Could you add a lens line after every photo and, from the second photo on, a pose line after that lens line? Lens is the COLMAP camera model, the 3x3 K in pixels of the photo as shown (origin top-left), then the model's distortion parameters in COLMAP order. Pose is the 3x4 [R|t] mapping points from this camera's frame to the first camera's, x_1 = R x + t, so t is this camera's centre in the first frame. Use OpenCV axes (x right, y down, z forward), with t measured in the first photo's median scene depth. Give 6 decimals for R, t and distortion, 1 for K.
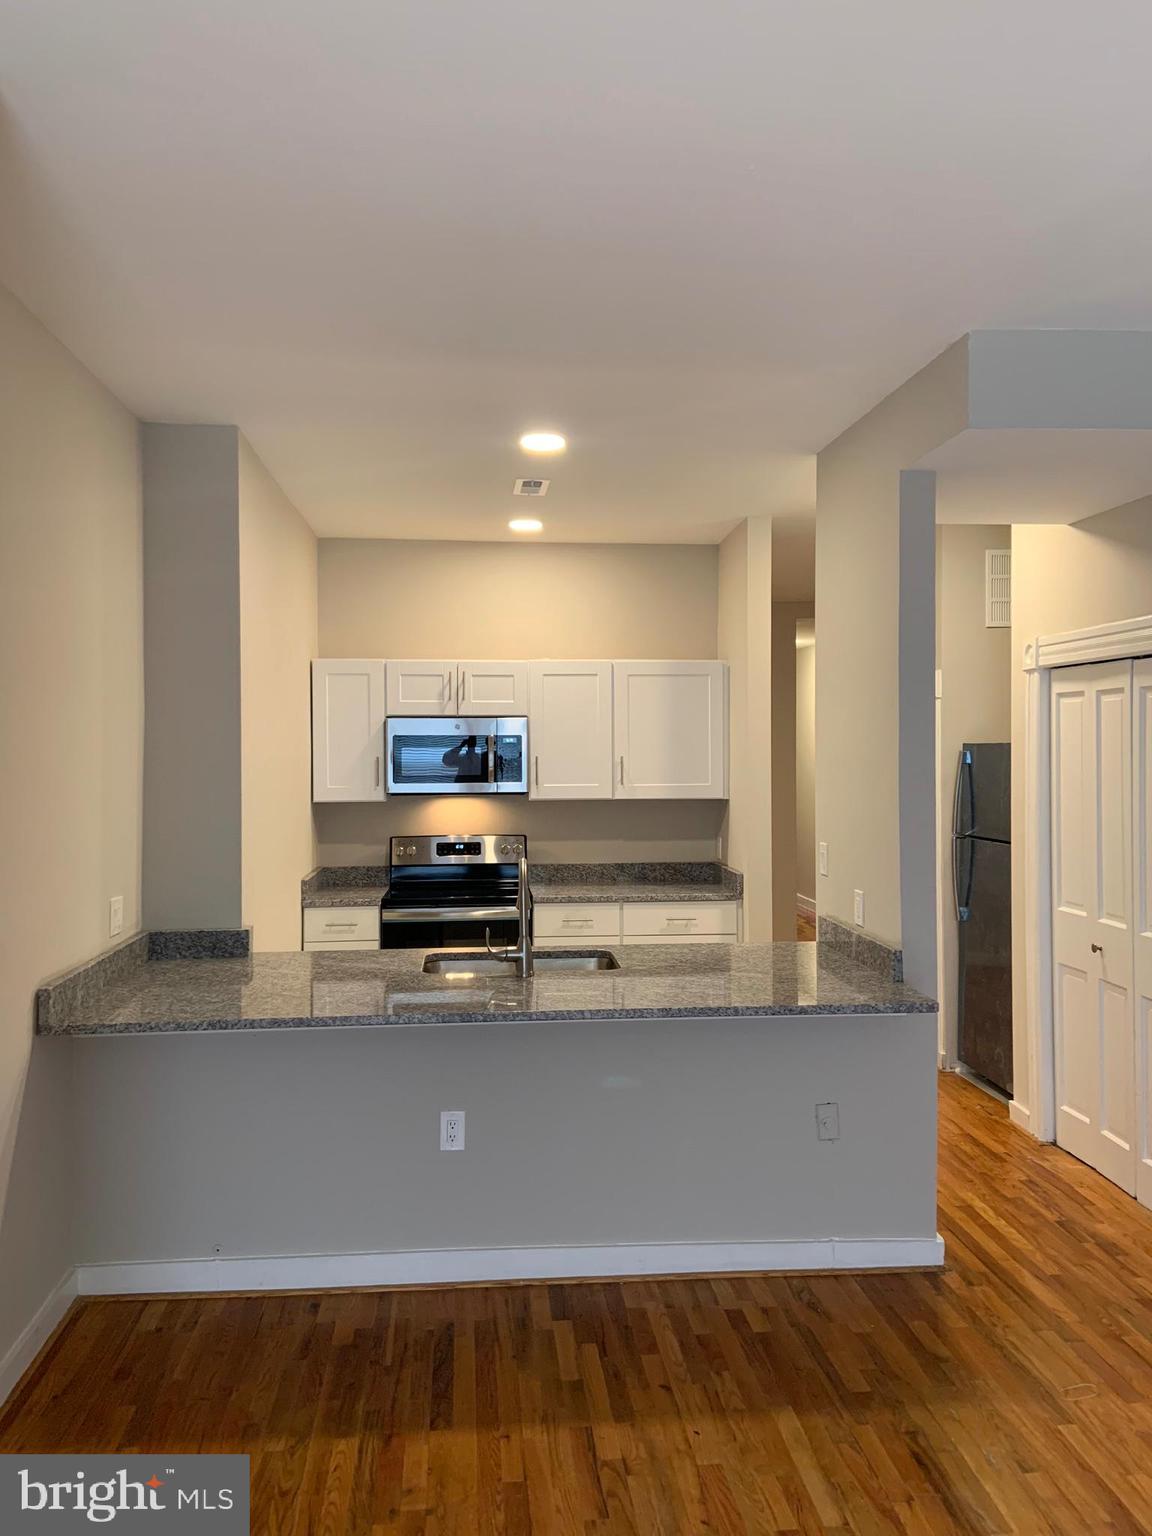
lens RADIAL K [[1148.0, 0, 578.7], [0, 1148.0, 764.8], [0, 0, 1]] dist [0.131172, -0.168966]
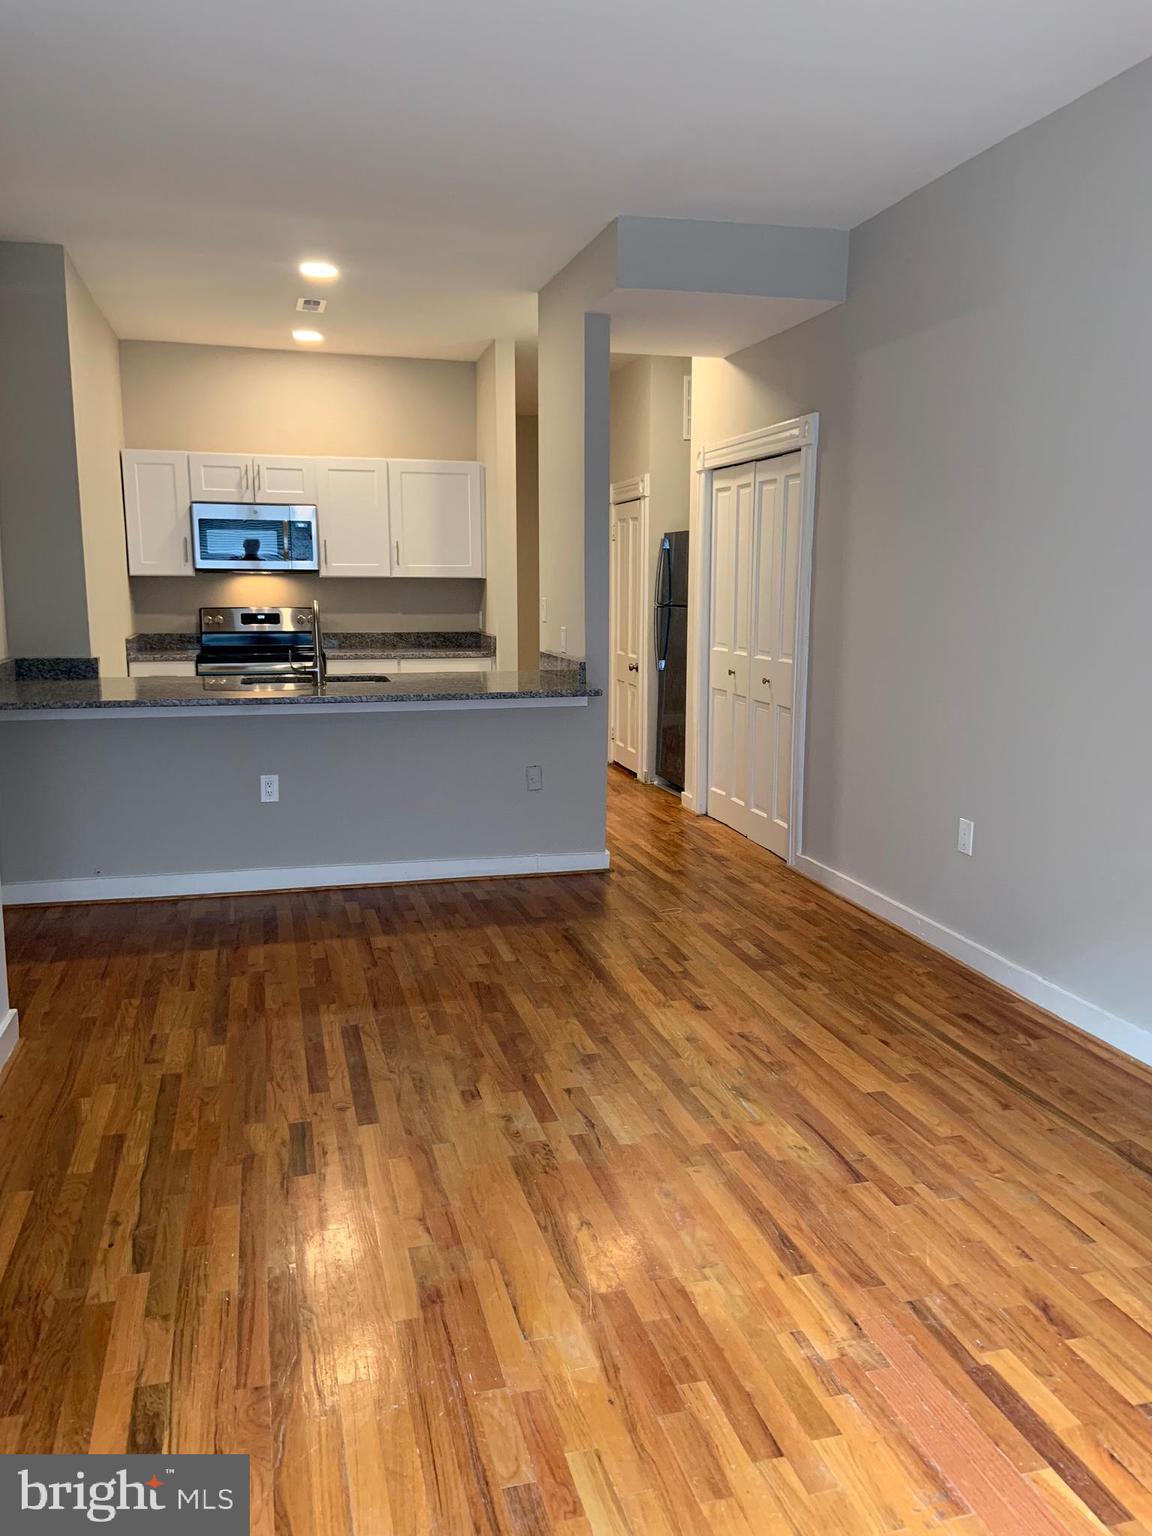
lens RADIAL K [[1148.3, 0, 579.3], [0, 1148.3, 755.6], [0, 0, 1]] dist [0.128309, -0.160932]
pose [[0.985107, -0.020996, 0.170658, 0.019318], [-0.003240, 0.990074, 0.140512, 0.063614], [-0.171914, -0.138972, 0.975260, -0.364304]]
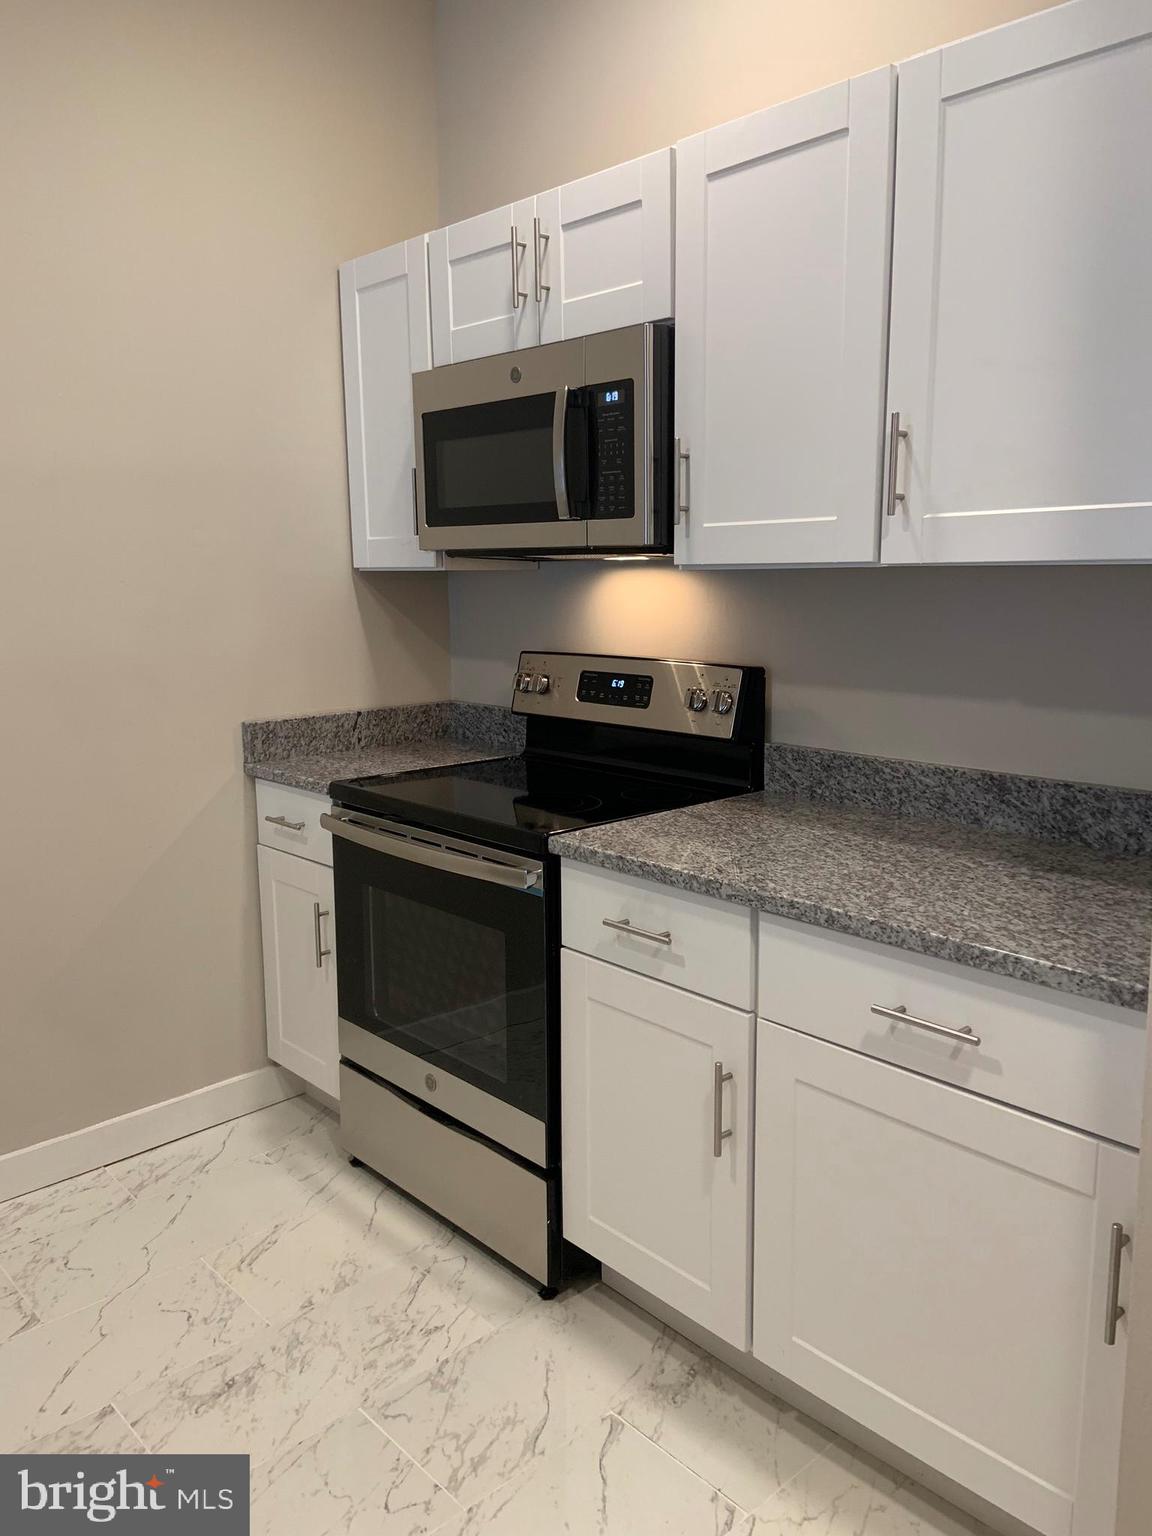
lens RADIAL K [[1148.3, 0, 579.3], [0, 1148.3, 755.6], [0, 0, 1]] dist [0.128309, -0.160932]
pose [[0.620163, 0.124866, -0.774472, 0.320912], [-0.009673, 0.988393, 0.151610, 0.048630], [0.784414, -0.086532, 0.614172, 1.063244]]
